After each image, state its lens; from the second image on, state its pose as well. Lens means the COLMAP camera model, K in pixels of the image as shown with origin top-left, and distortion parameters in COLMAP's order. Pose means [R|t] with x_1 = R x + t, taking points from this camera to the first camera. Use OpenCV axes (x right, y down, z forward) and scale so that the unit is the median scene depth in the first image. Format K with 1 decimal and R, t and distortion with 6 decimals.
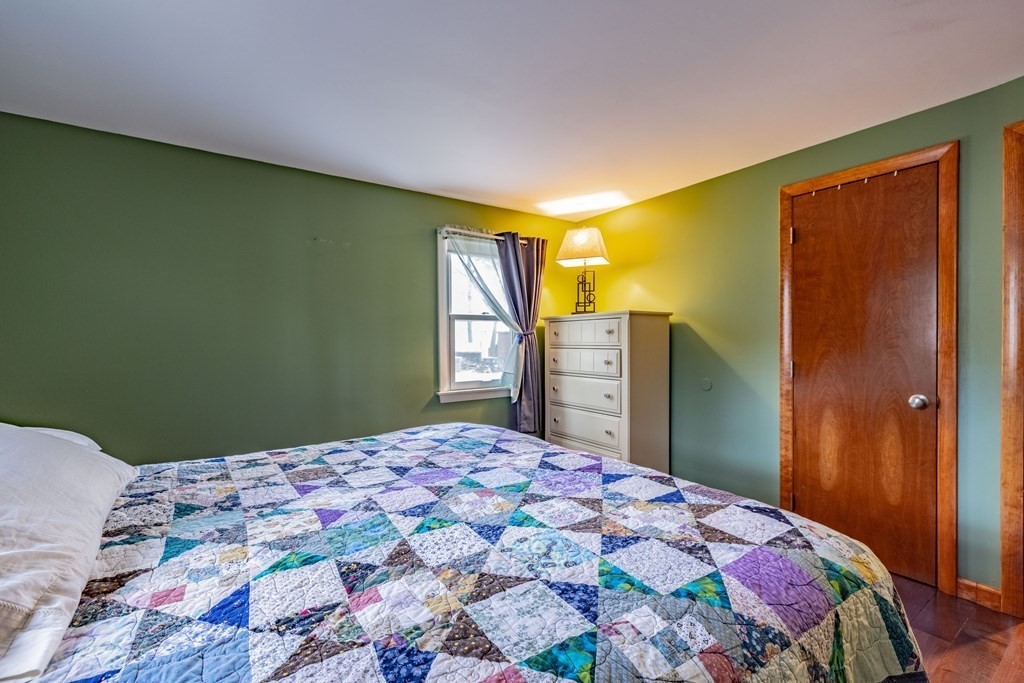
lens RADIAL K [[448.1, 0, 497.9], [0, 448.1, 341.9], [0, 0, 1]] dist [-0.001359, -0.000347]
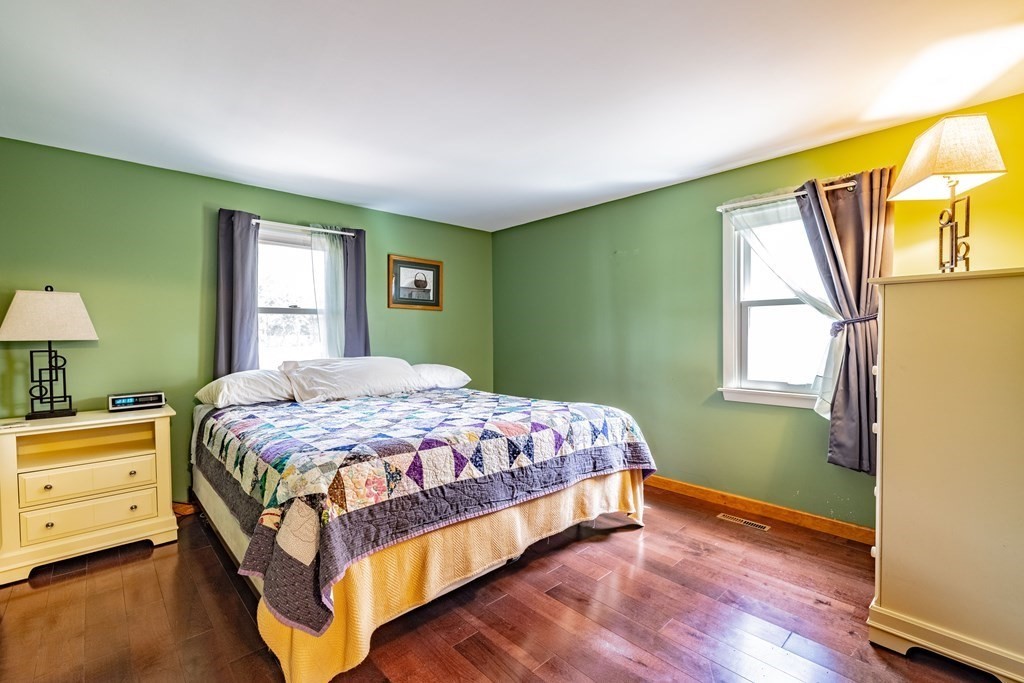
lens RADIAL K [[448.1, 0, 497.9], [0, 448.1, 341.9], [0, 0, 1]] dist [-0.001359, -0.000347]
pose [[0.174588, 0.019954, -0.984439, 0.835101], [0.008352, 0.999729, 0.021745, -0.007137], [0.984606, -0.012018, 0.174374, 0.473660]]
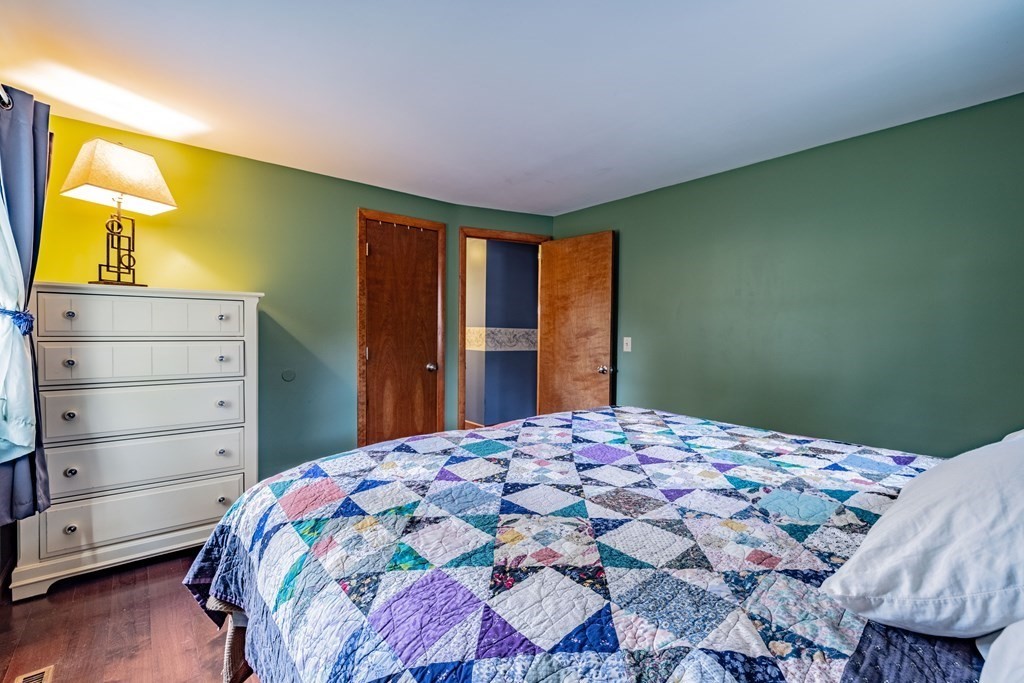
lens RADIAL K [[439.0, 0, 515.3], [0, 439.0, 338.9], [0, 0, 1]] dist [0.001141, 0.000291]
pose [[-0.110359, -0.012623, 0.993812, -0.635682], [-0.004574, 0.999915, 0.012193, 0.001607], [-0.993881, -0.003200, -0.110408, 0.706498]]
